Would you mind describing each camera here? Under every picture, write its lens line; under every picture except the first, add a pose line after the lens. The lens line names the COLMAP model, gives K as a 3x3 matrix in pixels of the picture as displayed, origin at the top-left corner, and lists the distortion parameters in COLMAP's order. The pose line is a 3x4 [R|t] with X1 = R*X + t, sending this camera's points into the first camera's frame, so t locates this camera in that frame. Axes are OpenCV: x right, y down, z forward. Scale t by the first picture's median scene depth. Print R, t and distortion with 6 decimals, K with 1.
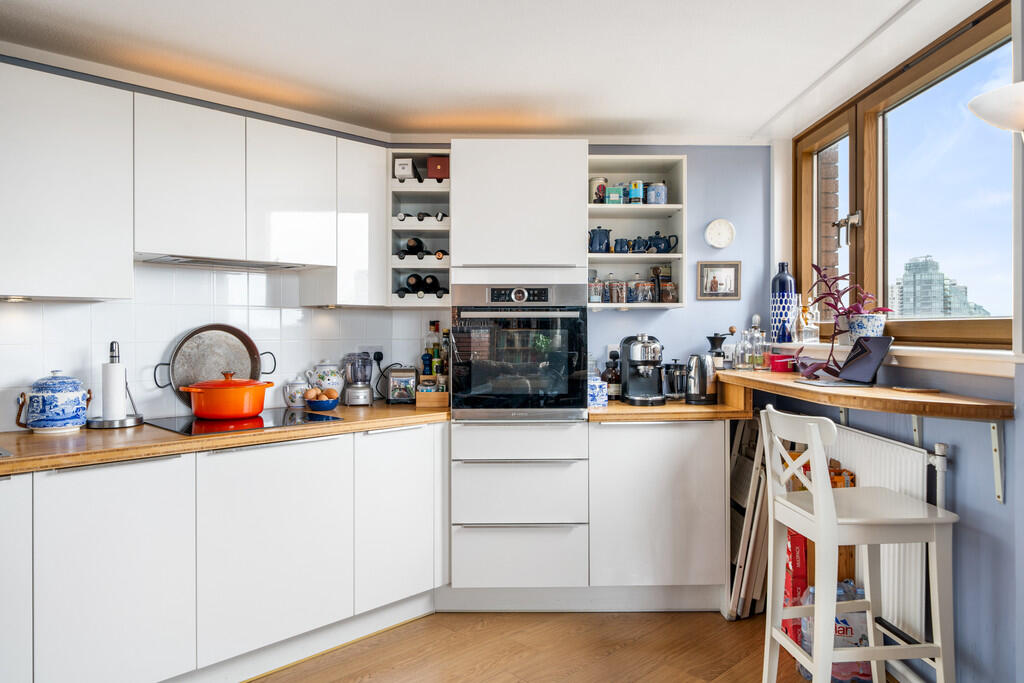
lens RADIAL K [[694.0, 0, 524.9], [0, 694.0, 334.5], [0, 0, 1]] dist [-0.005066, 0.004873]
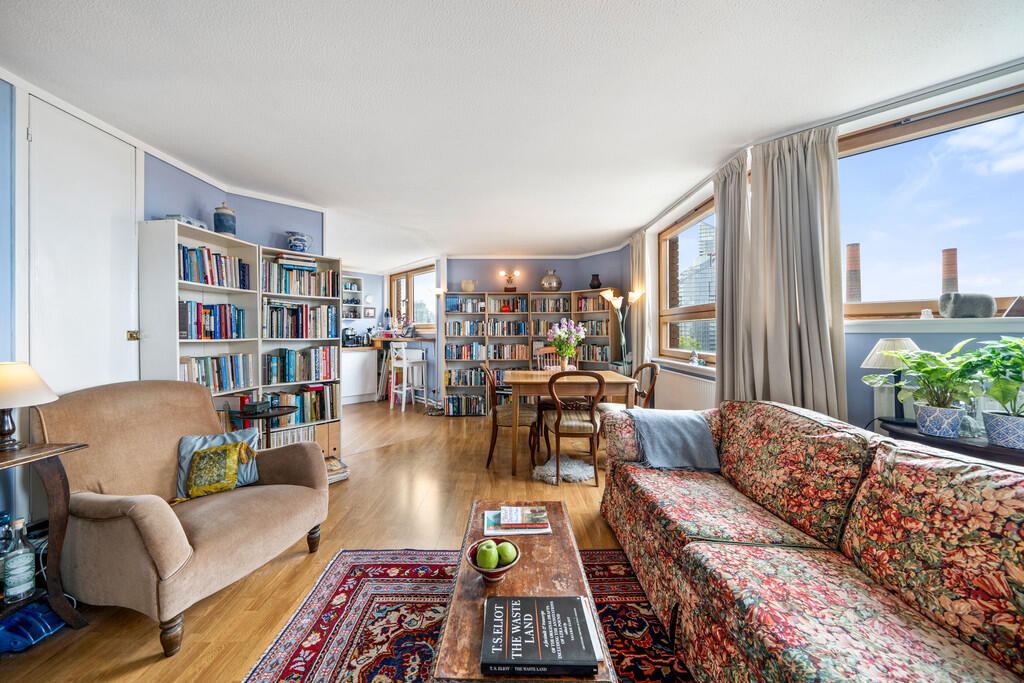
lens RADIAL K [[356.4, 0, 506.2], [0, 356.4, 333.6], [0, 0, 1]] dist [-0.007067, -0.000403]
pose [[0.725277, 0.002304, 0.688453, -0.524011], [0.001878, 0.999984, -0.005325, 0.044243], [-0.688454, 0.005154, 0.725261, -0.892411]]
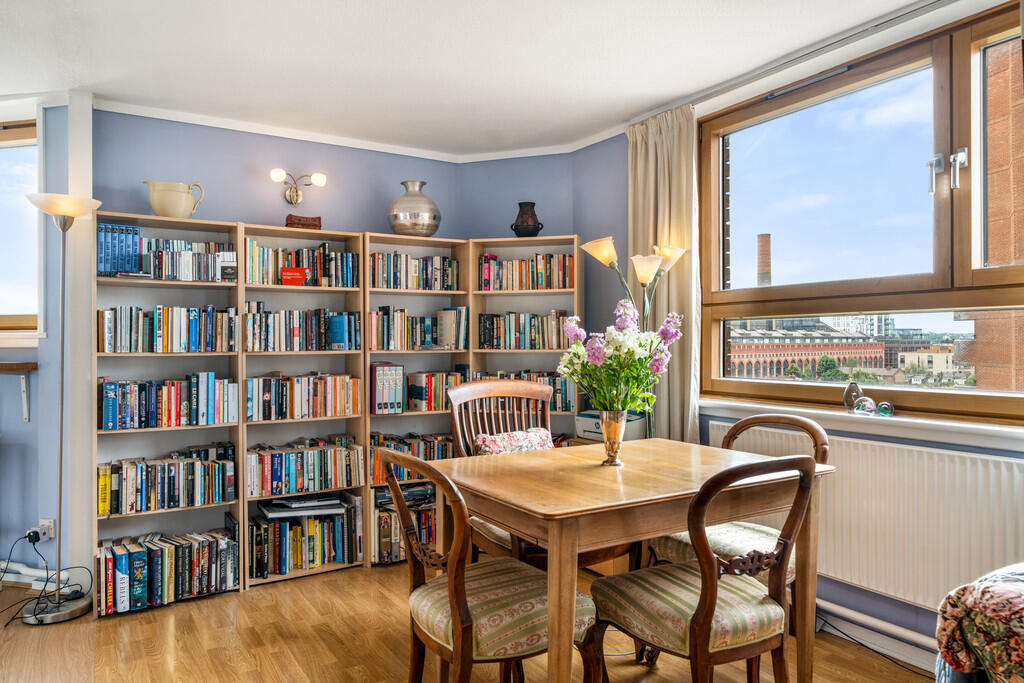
lens RADIAL K [[694.0, 0, 503.2], [0, 694.0, 335.1], [0, 0, 1]] dist [-0.005066, 0.004873]
pose [[0.257575, 0.015702, 0.966131, -0.402598], [0.008082, 0.999798, -0.018404, 0.042215], [-0.966224, 0.012549, 0.257396, -0.348378]]
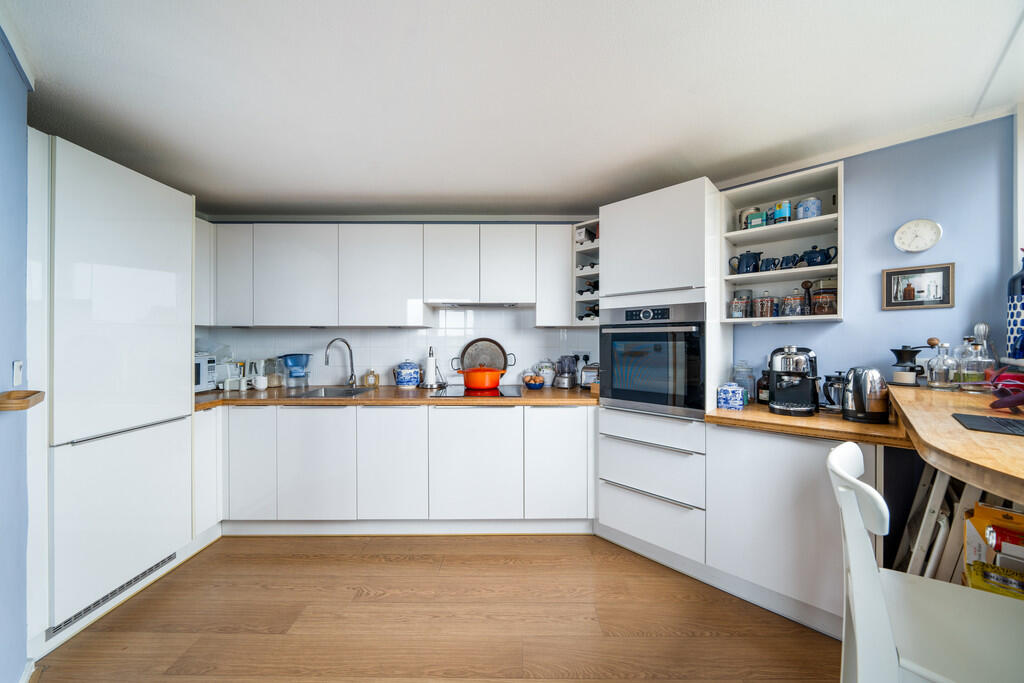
lens RADIAL K [[356.4, 0, 505.8], [0, 356.4, 342.7], [0, 0, 1]] dist [-0.007067, -0.000403]
pose [[0.697429, 0.005188, -0.716635, 0.270525], [-0.005126, 0.999984, 0.002251, -0.004734], [0.716635, 0.002104, 0.697445, 0.337871]]
